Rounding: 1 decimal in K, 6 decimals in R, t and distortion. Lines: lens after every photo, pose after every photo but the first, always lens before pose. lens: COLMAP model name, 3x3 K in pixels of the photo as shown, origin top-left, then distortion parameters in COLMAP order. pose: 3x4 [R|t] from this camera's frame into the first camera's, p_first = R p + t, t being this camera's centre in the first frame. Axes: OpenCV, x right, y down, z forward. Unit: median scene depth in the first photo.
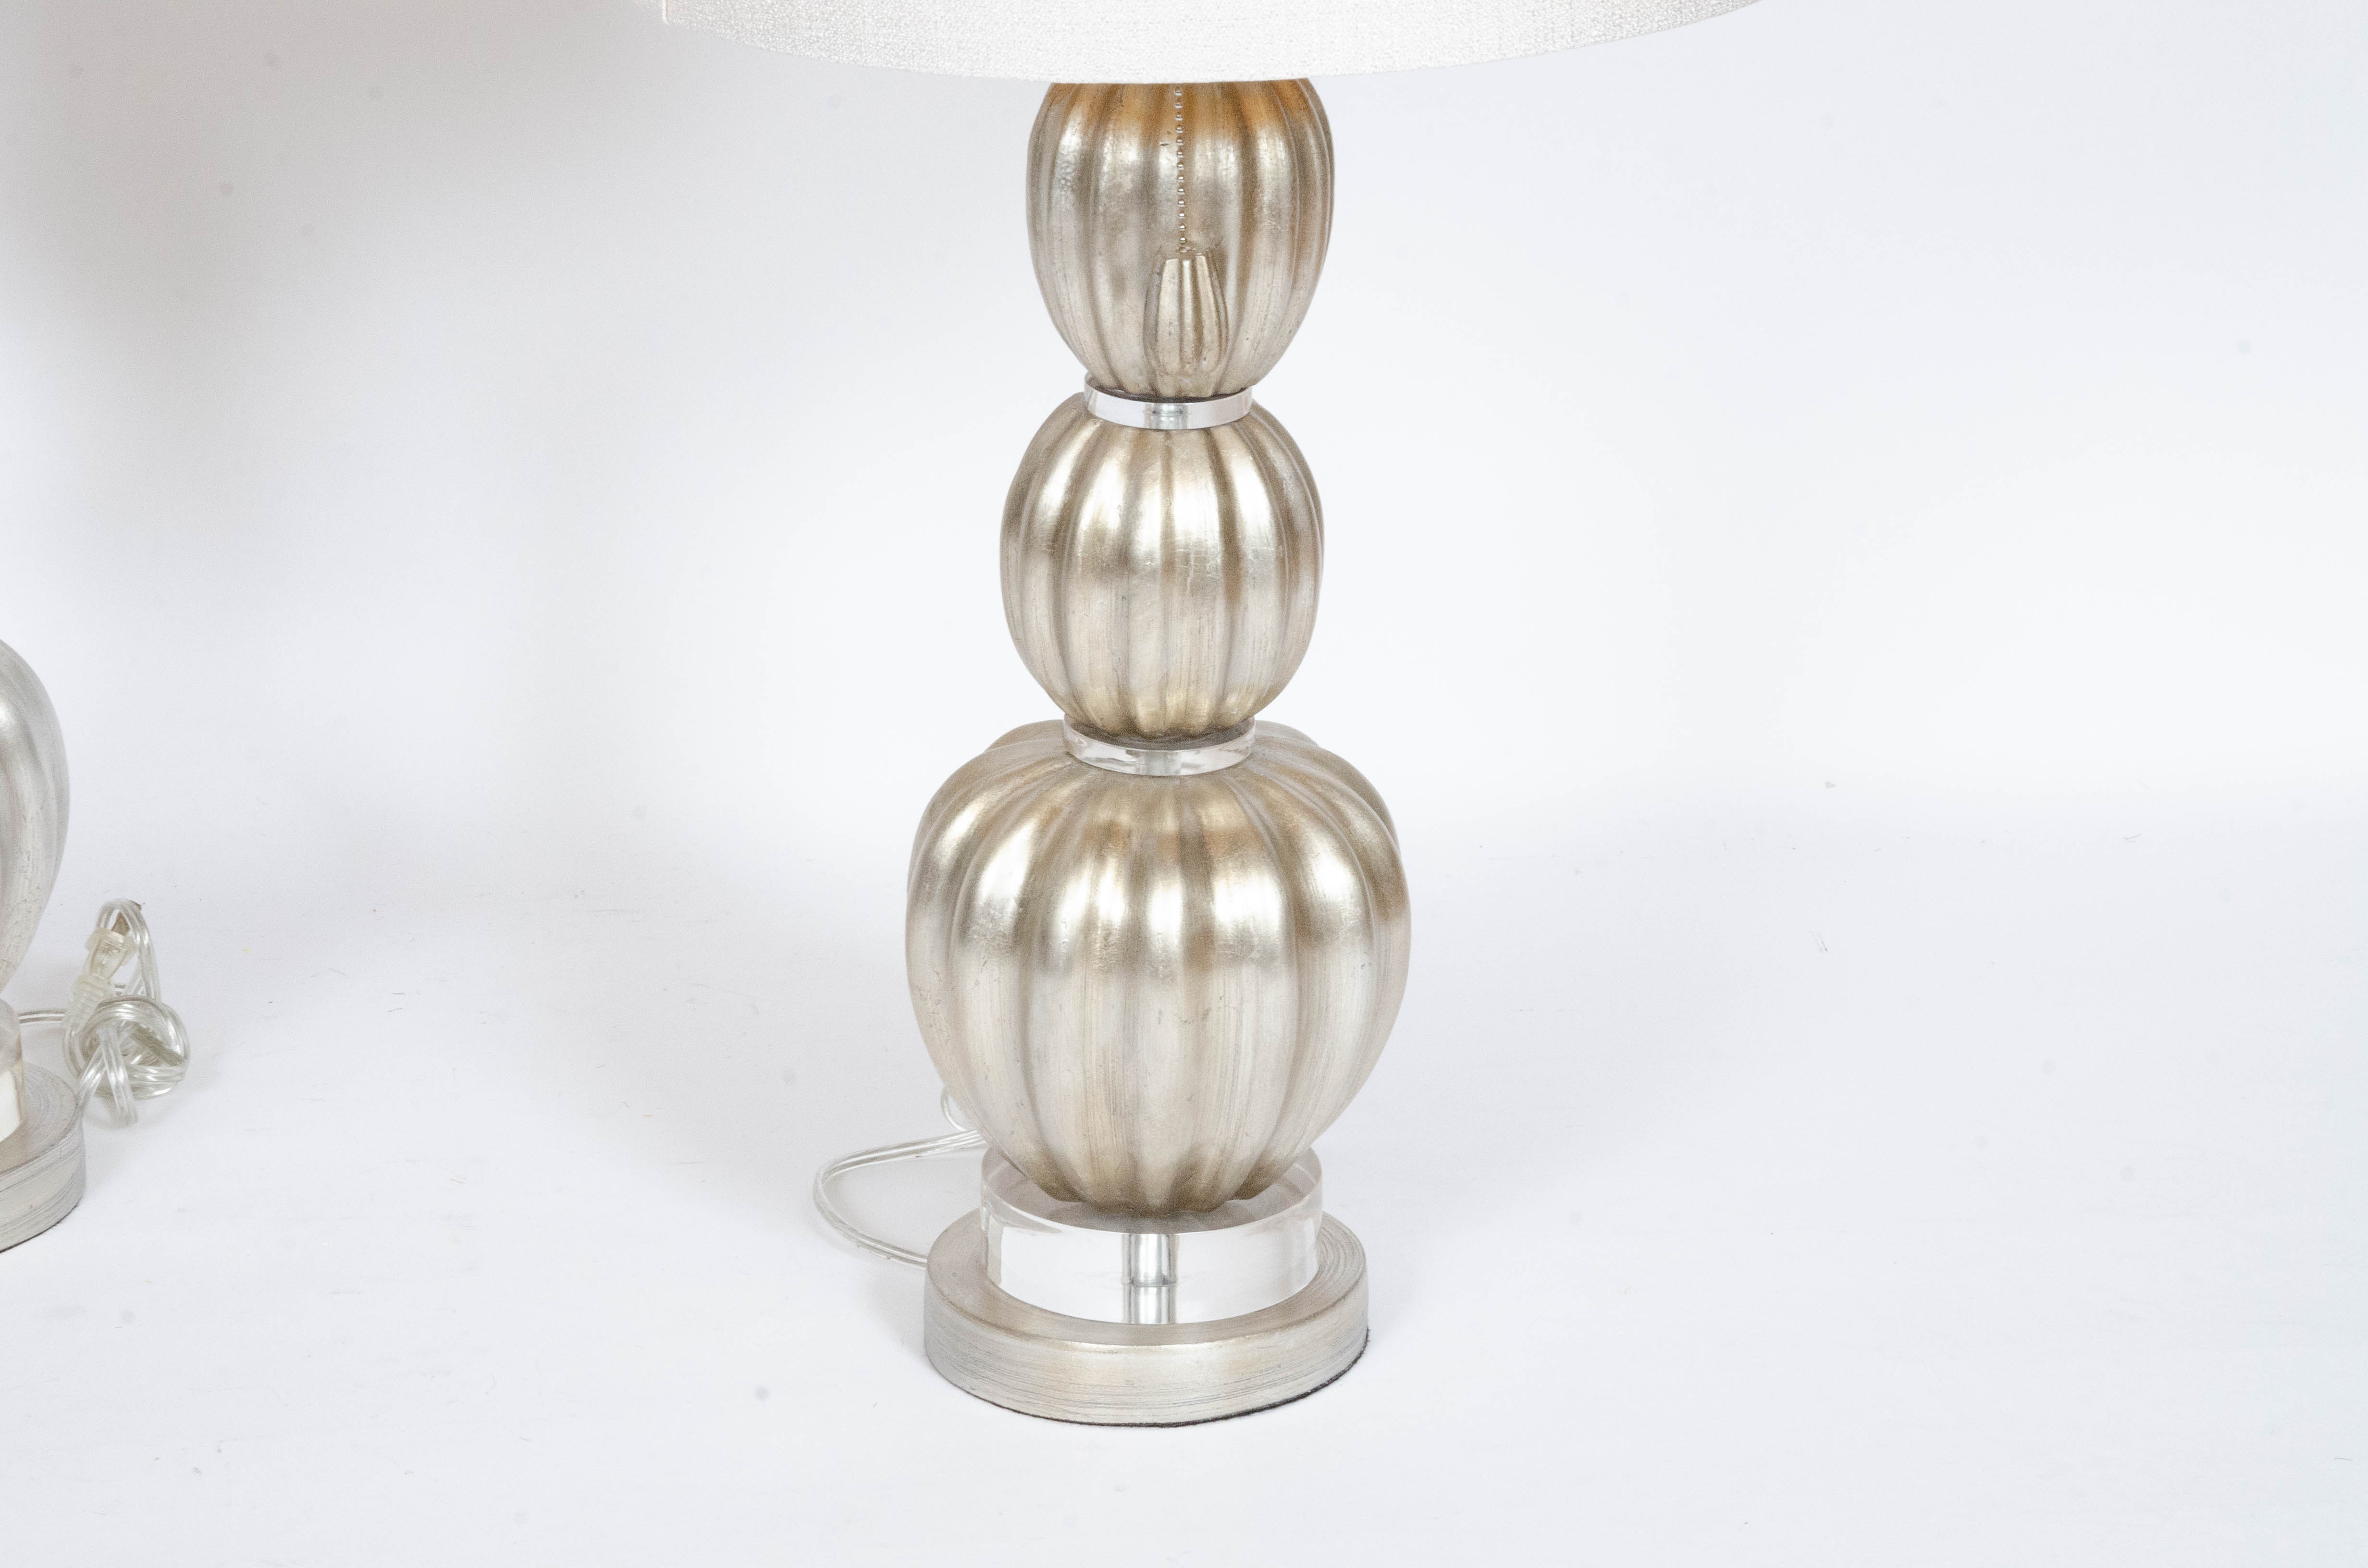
lens RADIAL K [[7177.1, 0, 1184.0], [0, 7177.1, 784.0], [0, 0, 1]] dist [0.914811, -0.175058]
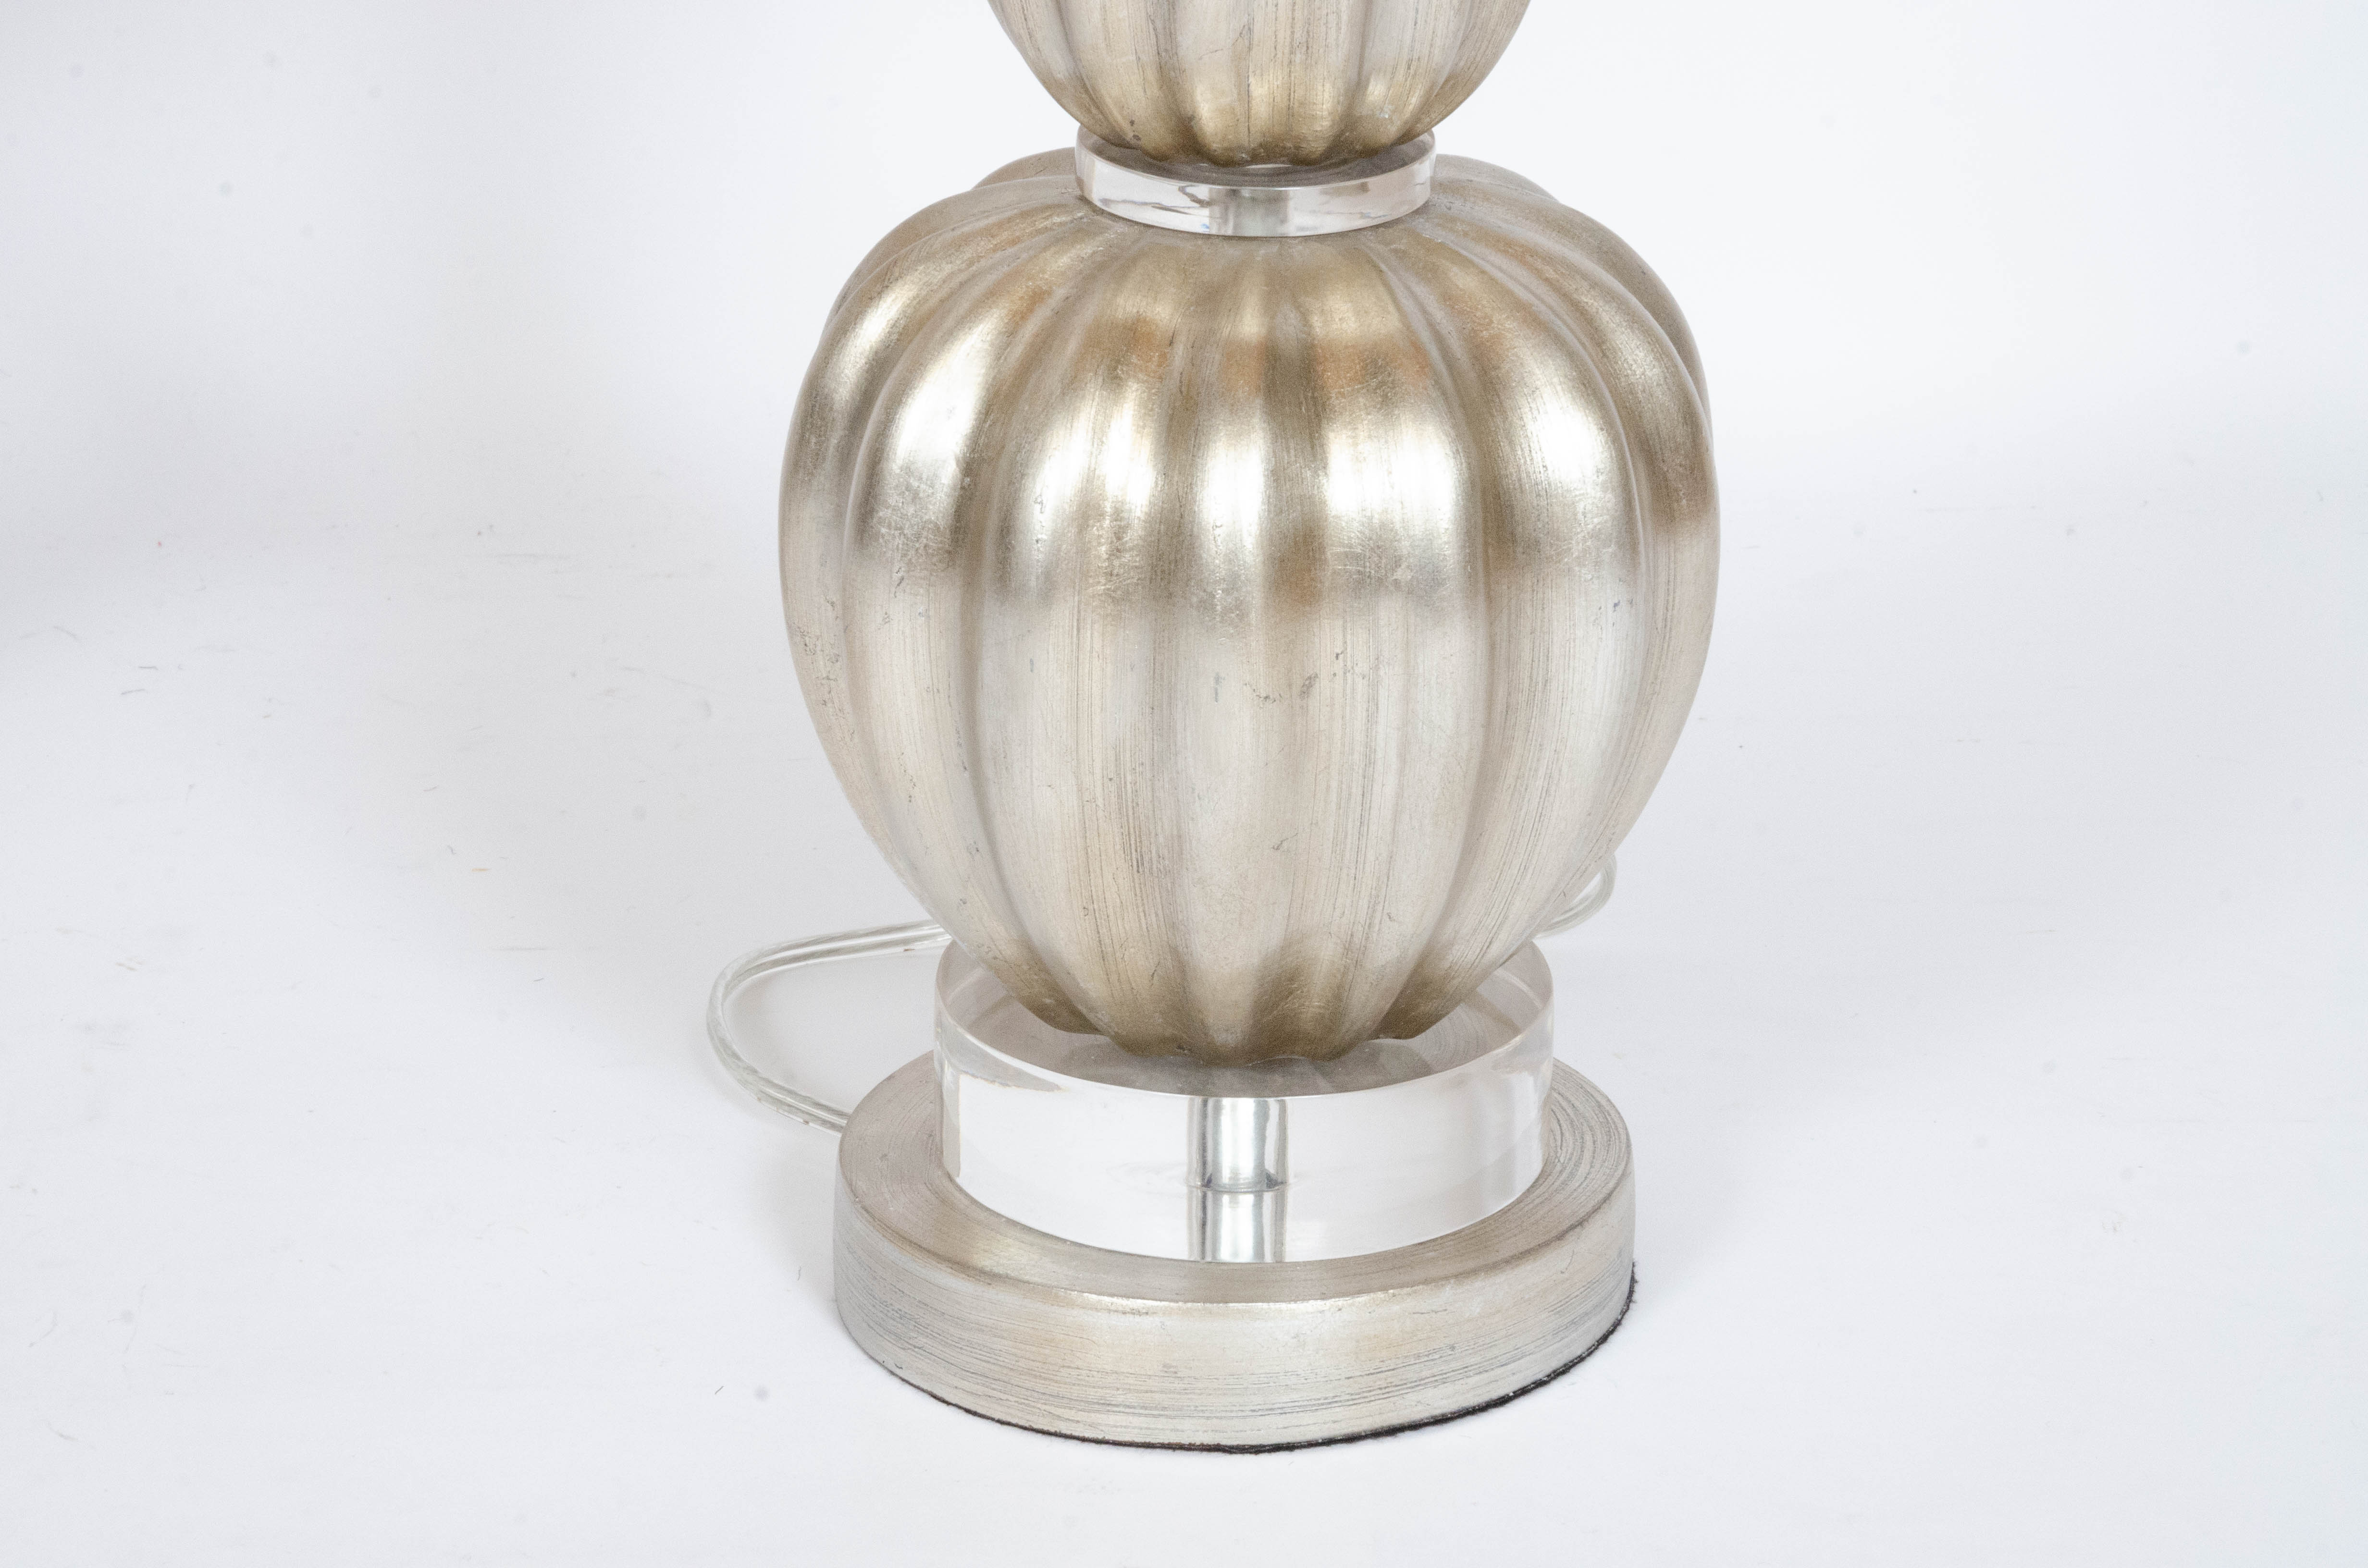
lens RADIAL K [[6807.4, 0, 1184.0], [0, 6807.4, 784.0], [0, 0, 1]] dist [0.709768, -0.090334]
pose [[0.996152, 0.026450, -0.083558, 0.035192], [-0.024701, 0.999455, 0.021892, 0.027980], [0.084091, -0.019744, 0.996262, 0.492400]]
